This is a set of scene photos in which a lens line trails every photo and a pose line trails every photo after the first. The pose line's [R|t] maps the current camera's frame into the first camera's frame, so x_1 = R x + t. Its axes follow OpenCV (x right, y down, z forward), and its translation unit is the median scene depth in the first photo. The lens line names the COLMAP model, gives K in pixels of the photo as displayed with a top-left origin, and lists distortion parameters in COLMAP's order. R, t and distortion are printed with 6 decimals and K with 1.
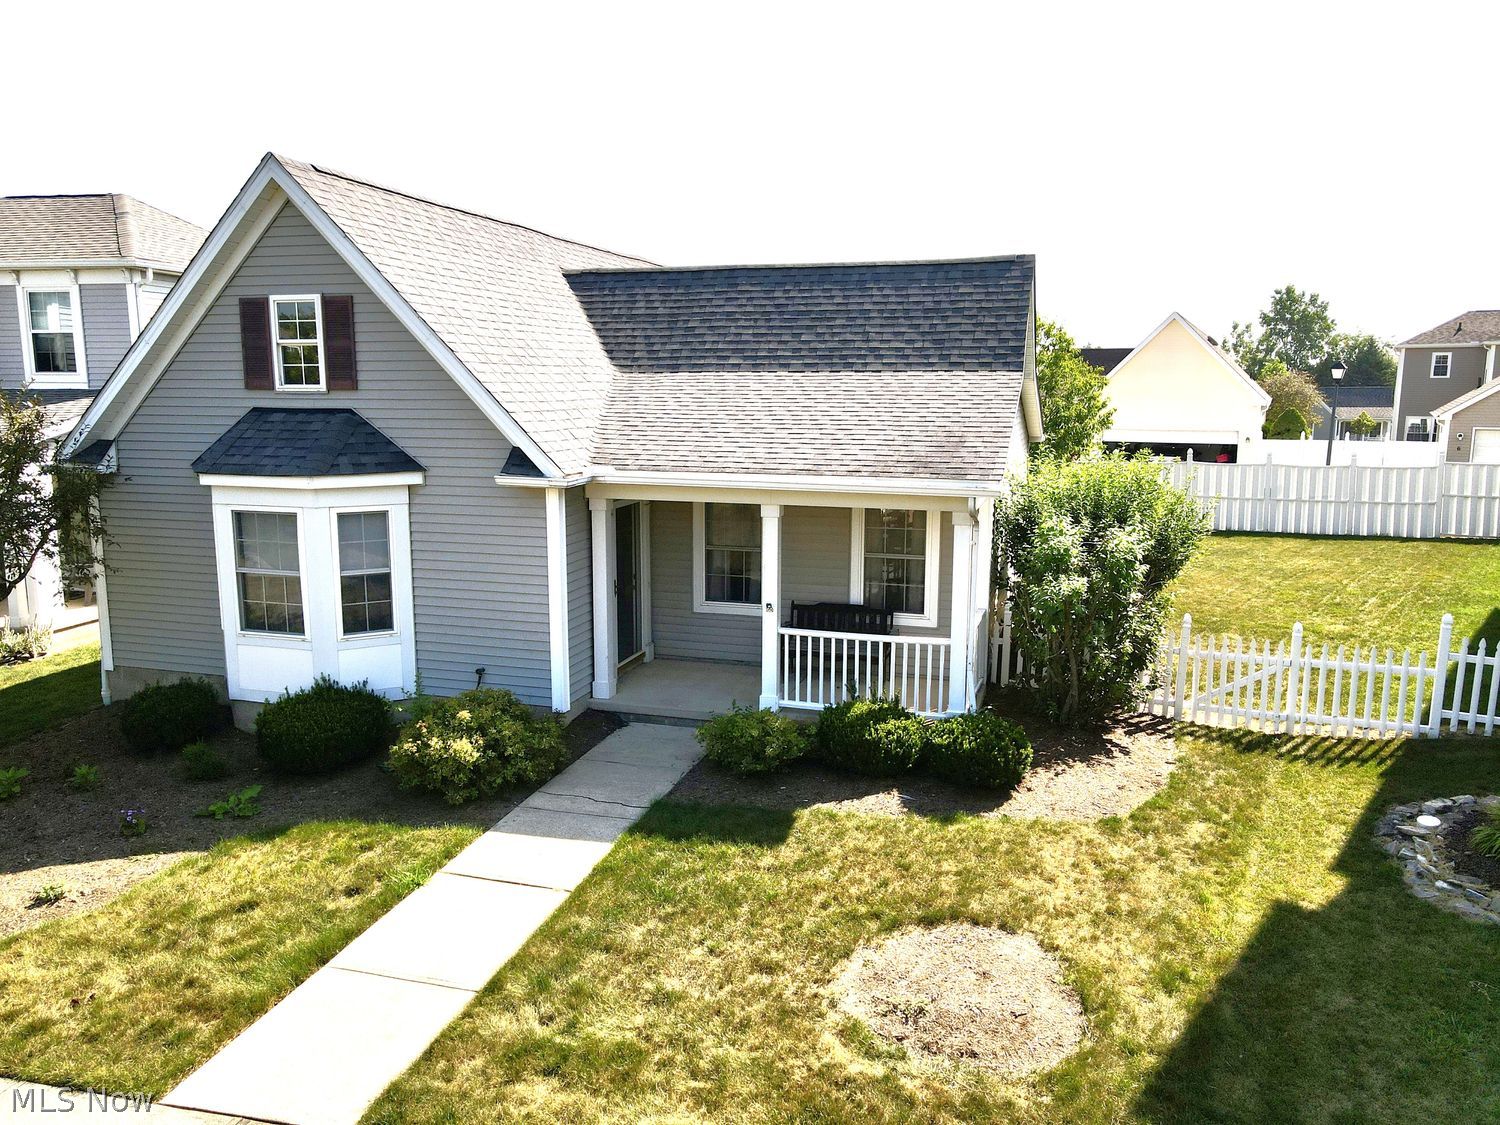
lens RADIAL K [[1095.3, 0, 757.1], [0, 1095.3, 556.8], [0, 0, 1]] dist [0.003508, 0.024323]
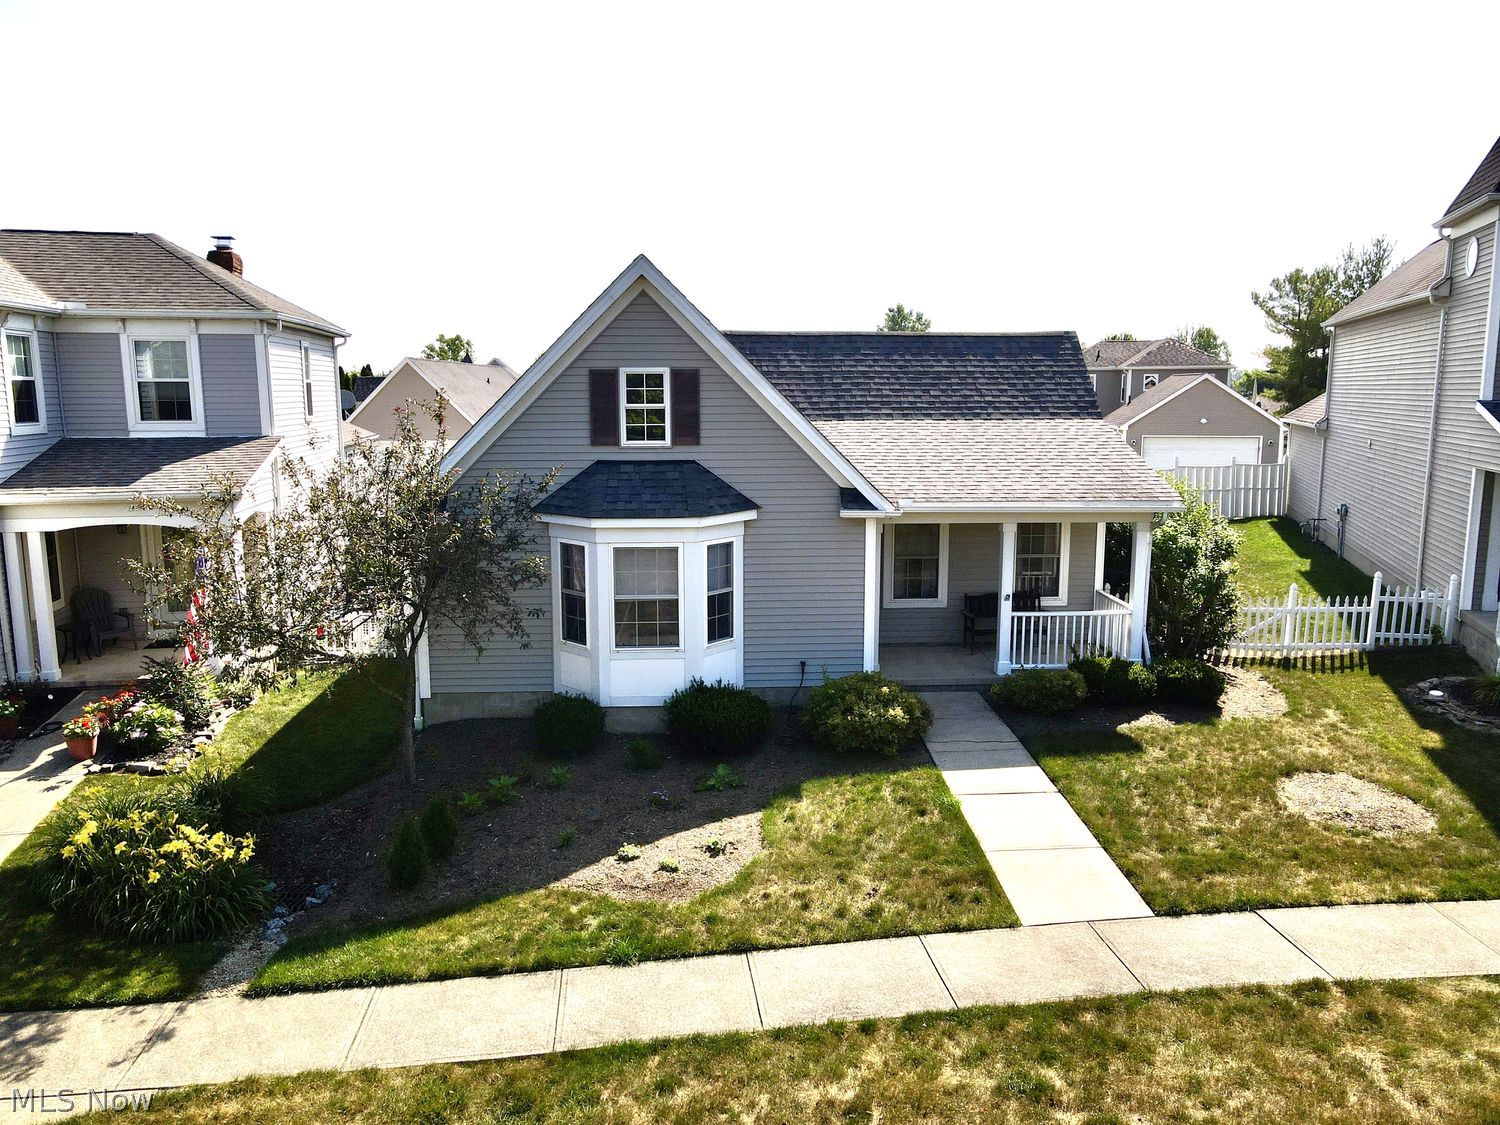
lens RADIAL K [[1095.3, 0, 757.1], [0, 1095.3, 556.8], [0, 0, 1]] dist [0.003508, 0.024323]
pose [[0.936185, -0.056143, 0.346995, -0.745365], [0.057030, 0.998343, 0.007664, -0.032690], [-0.346851, 0.012614, 0.937836, -0.178360]]
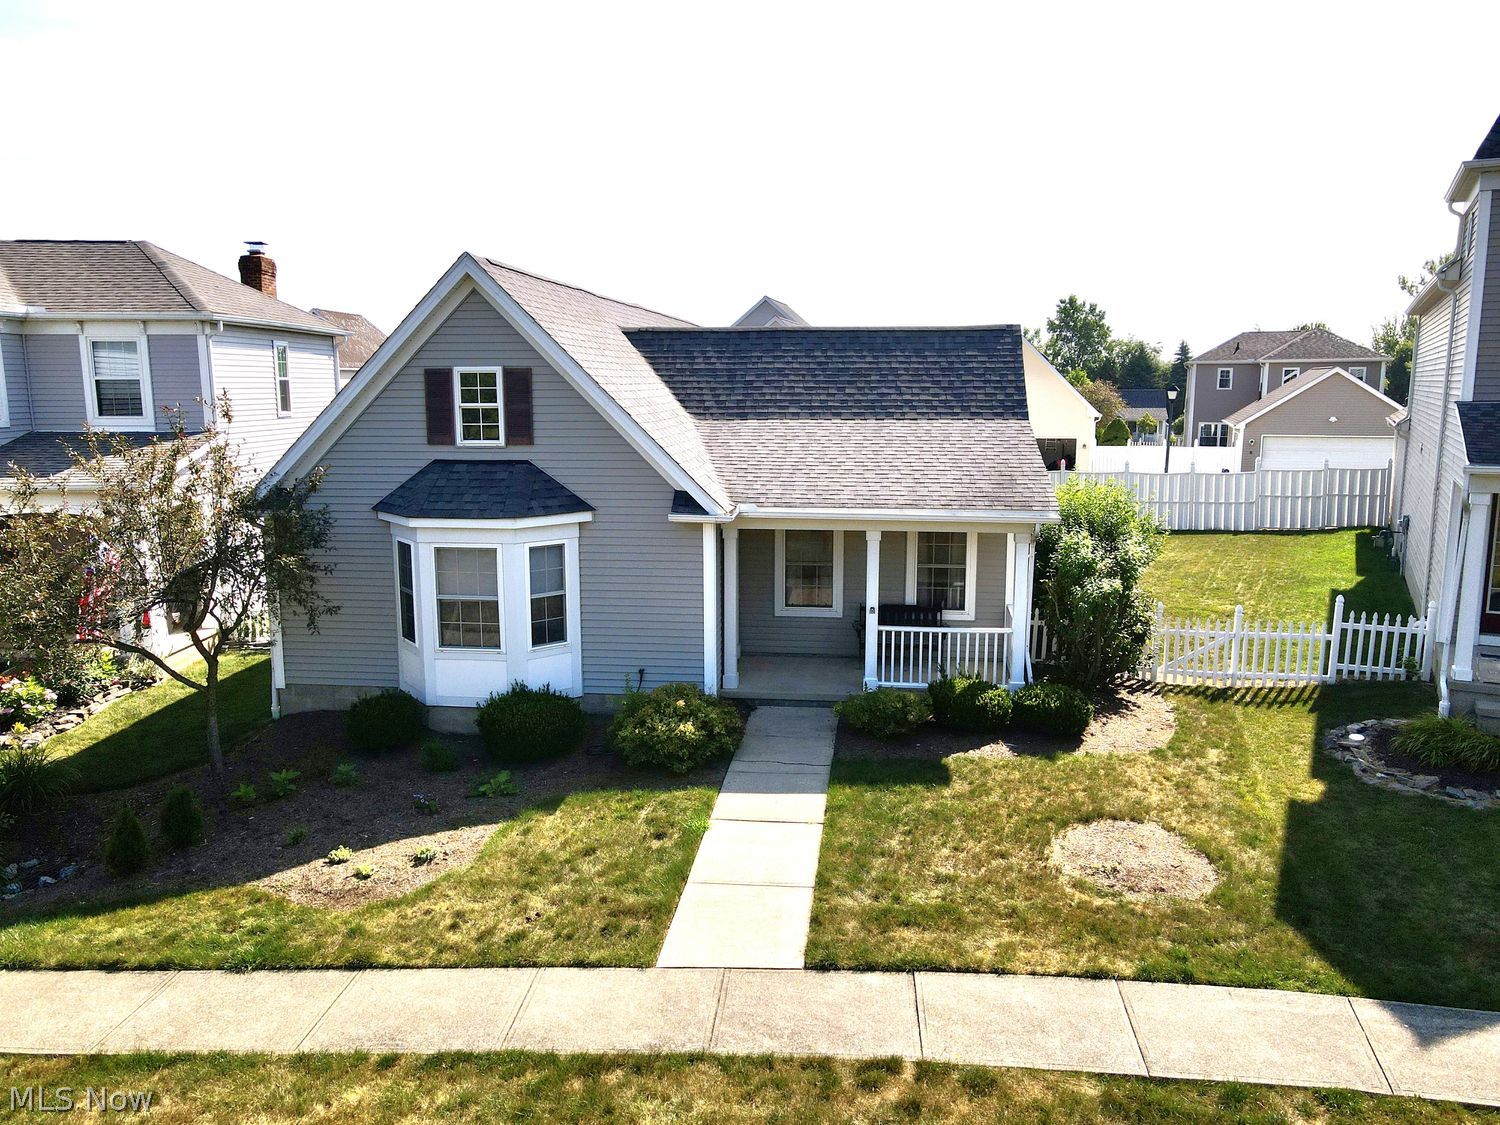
lens RADIAL K [[1095.3, 0, 757.1], [0, 1095.3, 556.8], [0, 0, 1]] dist [0.003508, 0.024323]
pose [[0.983186, -0.031750, 0.179828, -0.346328], [0.031231, 0.999496, 0.005717, -0.027783], [-0.179919, -0.000005, 0.983681, -0.240413]]
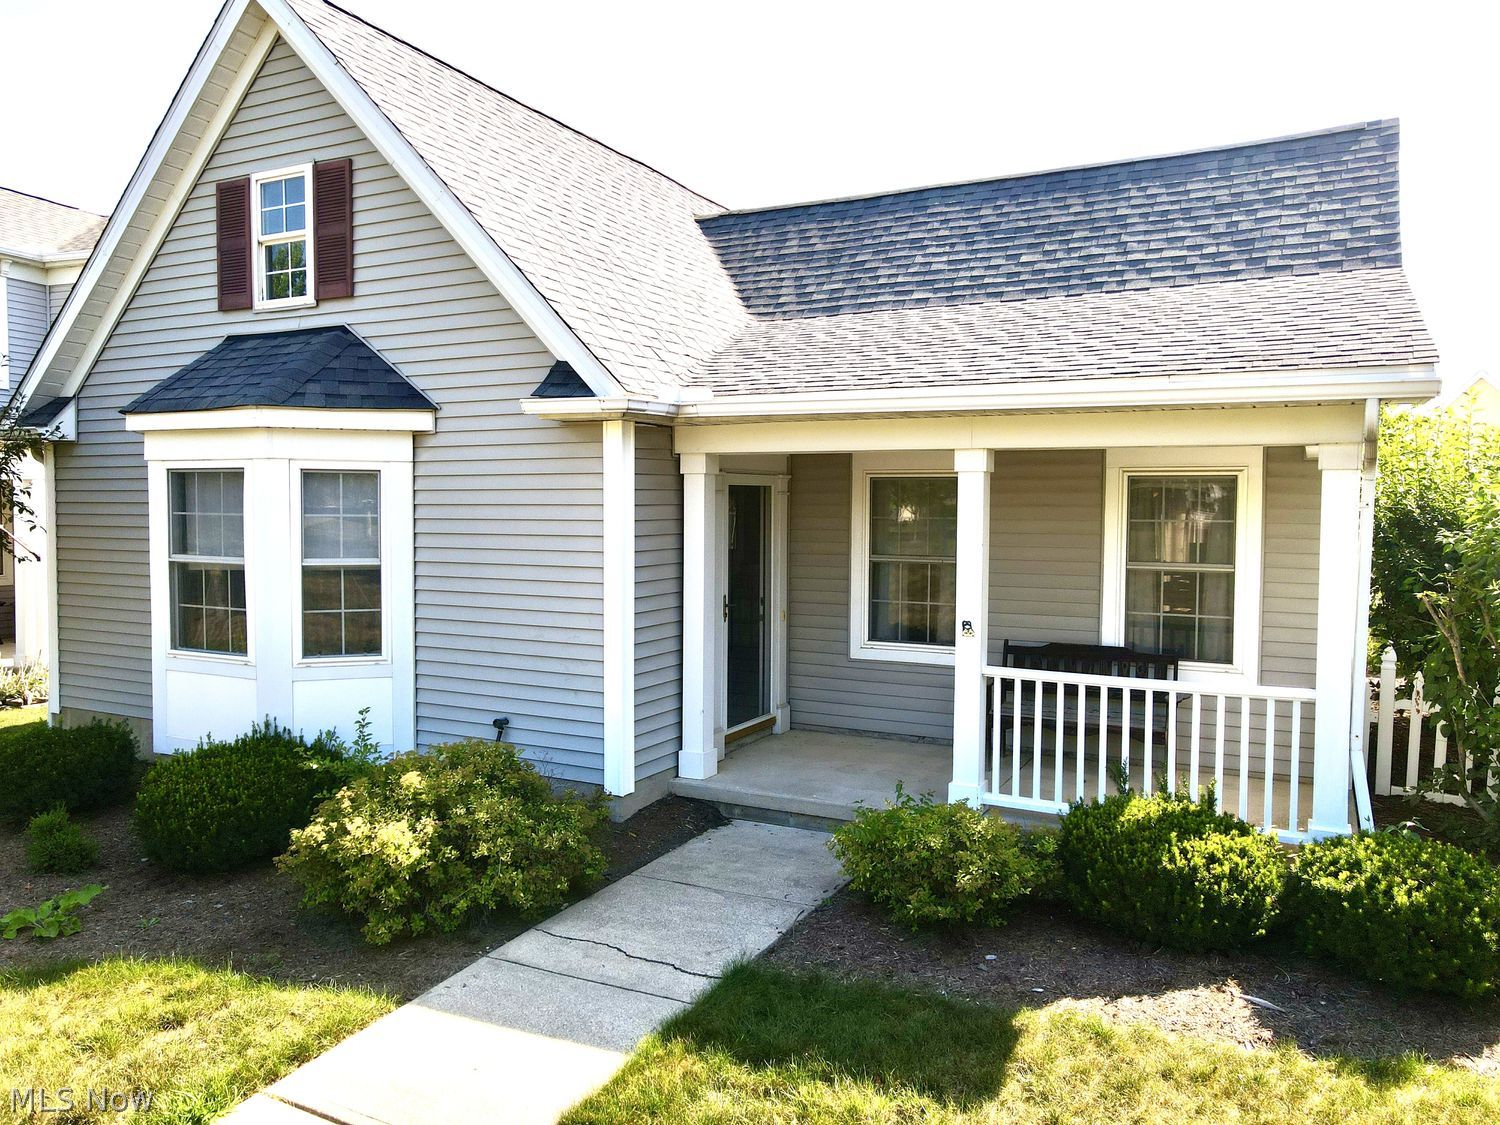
lens RADIAL K [[1091.5, 0, 757.1], [0, 1091.5, 558.1], [0, 0, 1]] dist [0.021762, 0.006330]
pose [[0.983209, 0.011505, -0.182121, 0.006691], [-0.031657, 0.993632, -0.108134, 0.074321], [0.179717, 0.112084, 0.977312, 0.402911]]
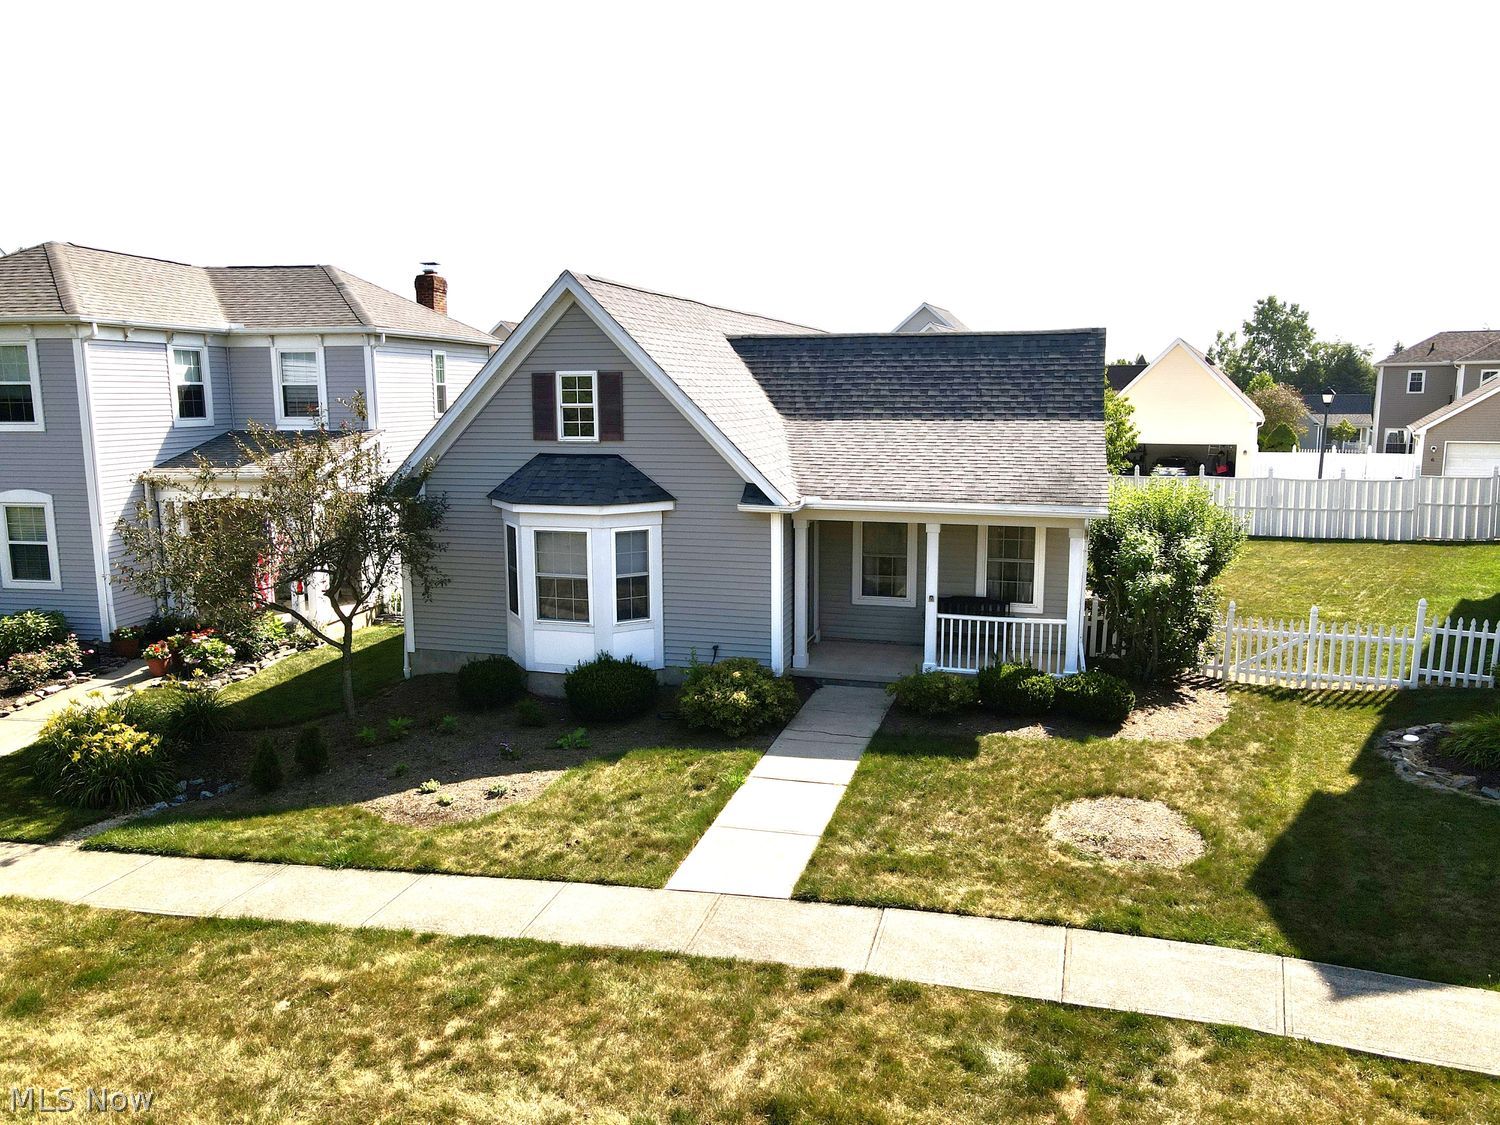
lens RADIAL K [[1095.3, 0, 757.1], [0, 1095.3, 556.8], [0, 0, 1]] dist [0.003508, 0.024323]
pose [[0.999857, -0.008184, 0.014802, -0.222425], [0.008243, 0.999958, -0.003963, -0.002248], [-0.014769, 0.004085, 0.999883, -0.359465]]
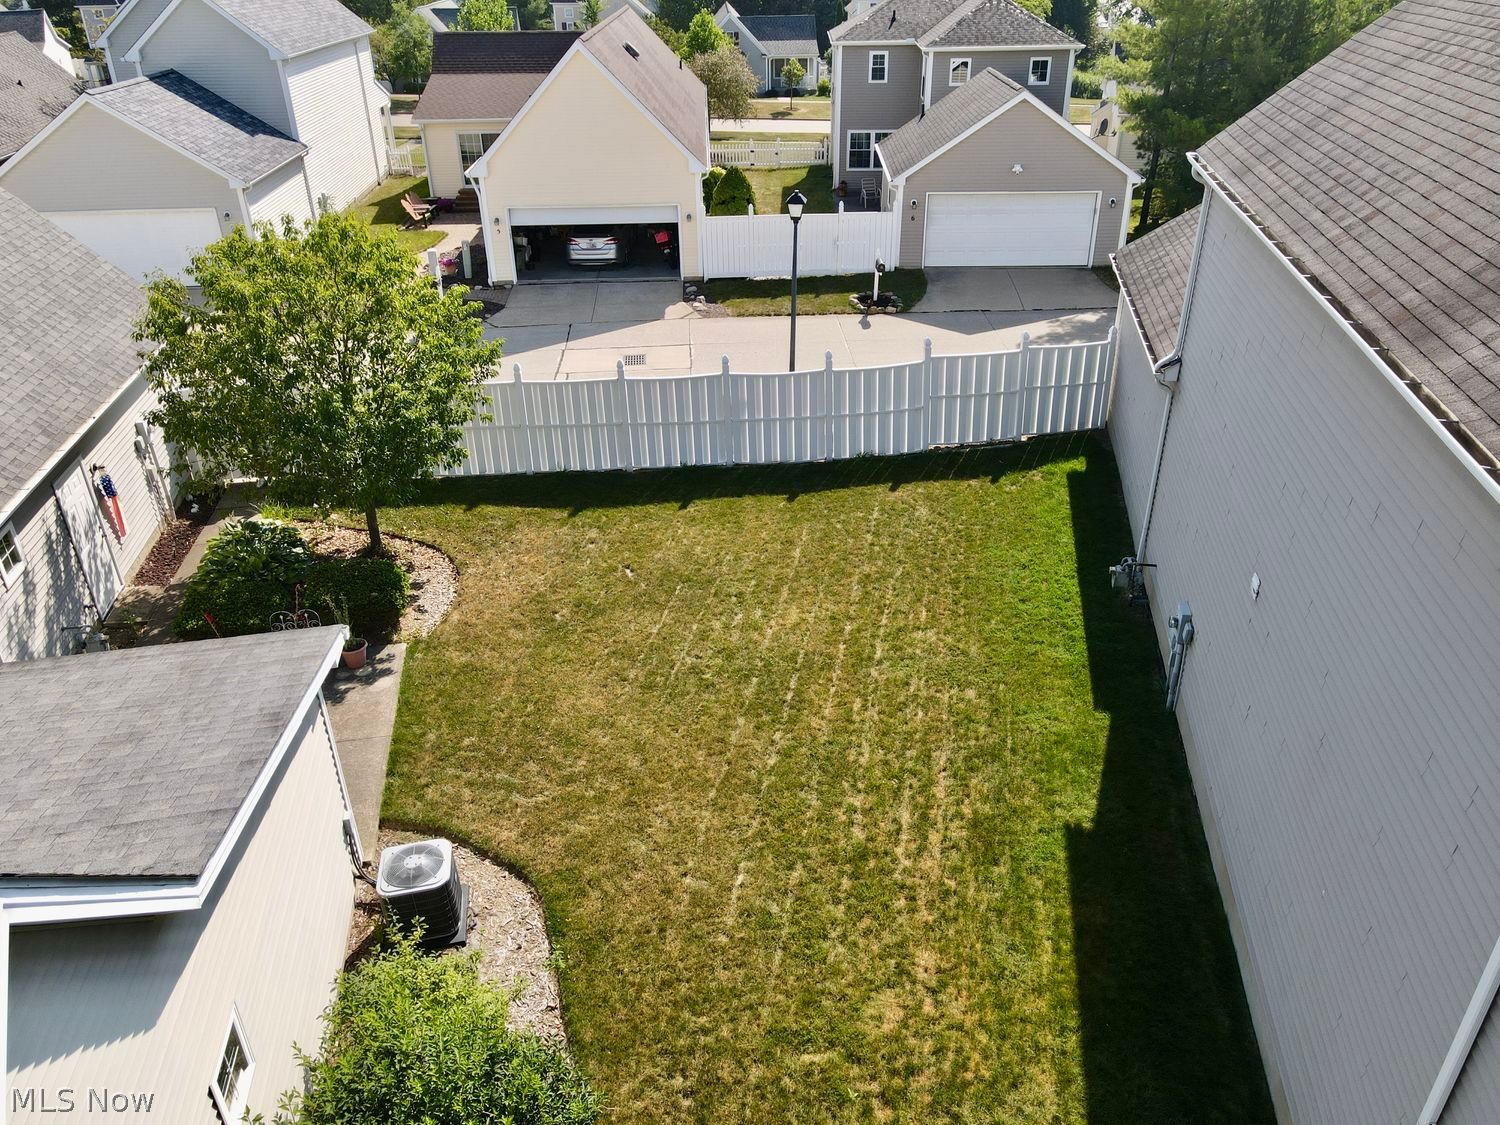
lens RADIAL K [[1095.3, 0, 757.1], [0, 1095.3, 556.8], [0, 0, 1]] dist [0.003508, 0.024323]
pose [[0.885290, -0.234183, 0.401771, 0.402895], [0.084730, 0.930716, 0.355791, -0.534901], [-0.457255, -0.280937, 0.843797, 0.842050]]
